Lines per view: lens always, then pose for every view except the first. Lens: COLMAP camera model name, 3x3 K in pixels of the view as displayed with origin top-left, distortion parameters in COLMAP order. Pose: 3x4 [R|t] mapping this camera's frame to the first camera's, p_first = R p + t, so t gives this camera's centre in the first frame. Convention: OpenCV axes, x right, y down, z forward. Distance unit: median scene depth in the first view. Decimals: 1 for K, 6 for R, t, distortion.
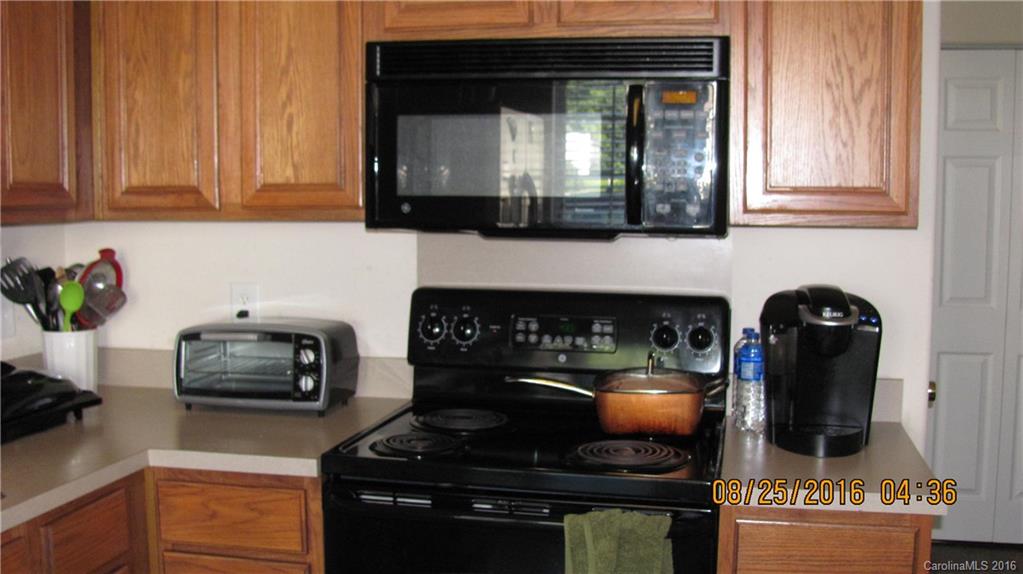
lens RADIAL K [[1088.4, 0, 511.5], [0, 1088.4, 287.0], [0, 0, 1]] dist [-0.204965, 0.254088]
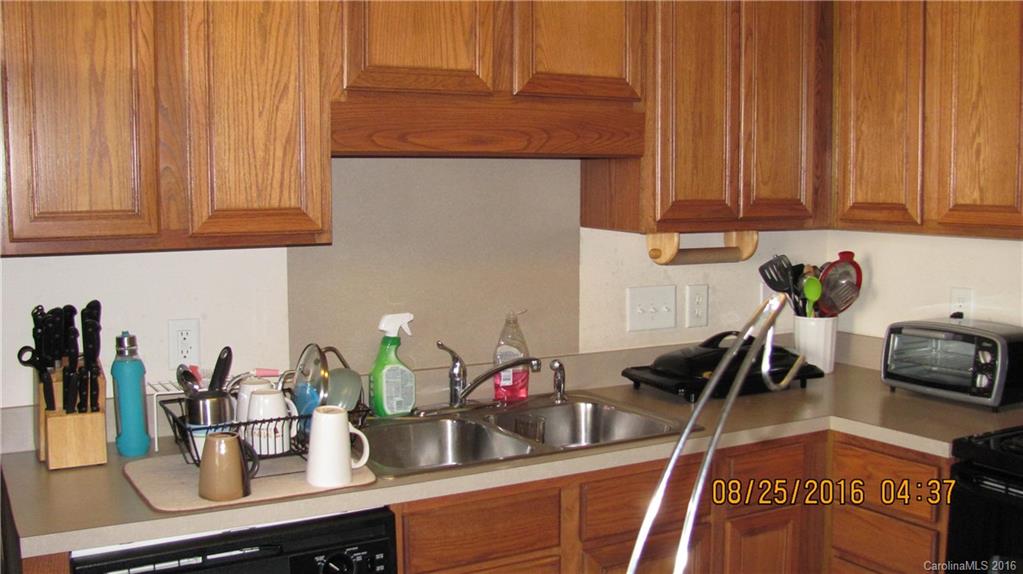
lens RADIAL K [[1088.4, 0, 511.5], [0, 1088.4, 287.0], [0, 0, 1]] dist [-0.204965, 0.254088]
pose [[0.672483, 0.070628, -0.736735, 0.287673], [-0.061751, 0.997320, 0.039243, -0.022019], [0.737532, 0.019104, 0.675042, -0.114729]]
